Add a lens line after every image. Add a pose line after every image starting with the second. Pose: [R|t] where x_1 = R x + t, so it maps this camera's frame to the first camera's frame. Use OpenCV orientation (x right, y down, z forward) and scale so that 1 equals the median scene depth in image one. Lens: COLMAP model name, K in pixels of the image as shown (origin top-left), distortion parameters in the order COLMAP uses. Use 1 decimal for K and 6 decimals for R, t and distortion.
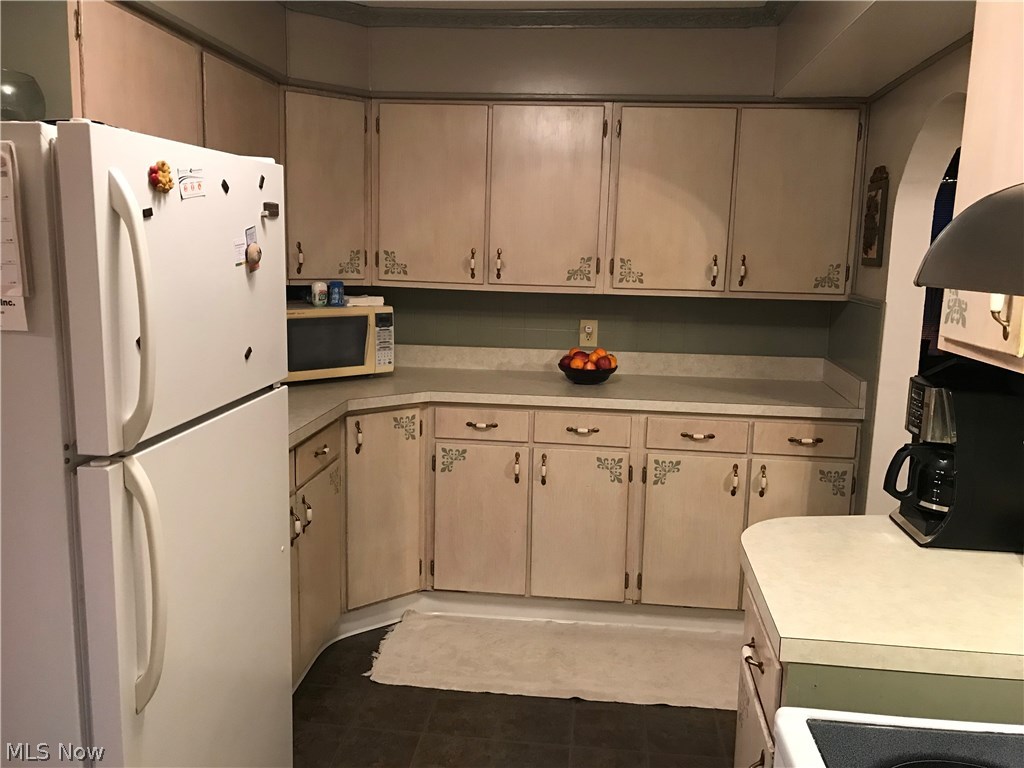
lens RADIAL K [[837.0, 0, 511.7], [0, 837.0, 381.9], [0, 0, 1]] dist [0.024053, 0.001150]
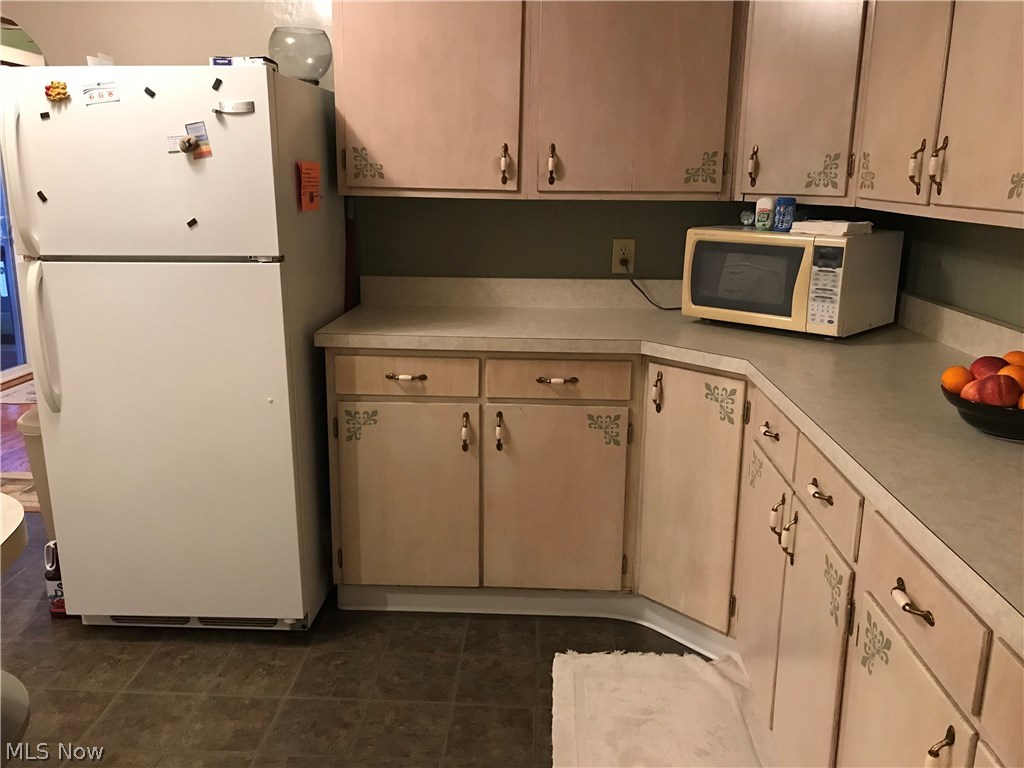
lens RADIAL K [[837.0, 0, 512.7], [0, 837.0, 384.3], [0, 0, 1]] dist [0.024053, 0.001150]
pose [[0.060281, 0.220542, -0.973513, 0.530392], [-0.166486, 0.963847, 0.208043, -0.075800], [0.984199, 0.149535, 0.094818, 0.722131]]
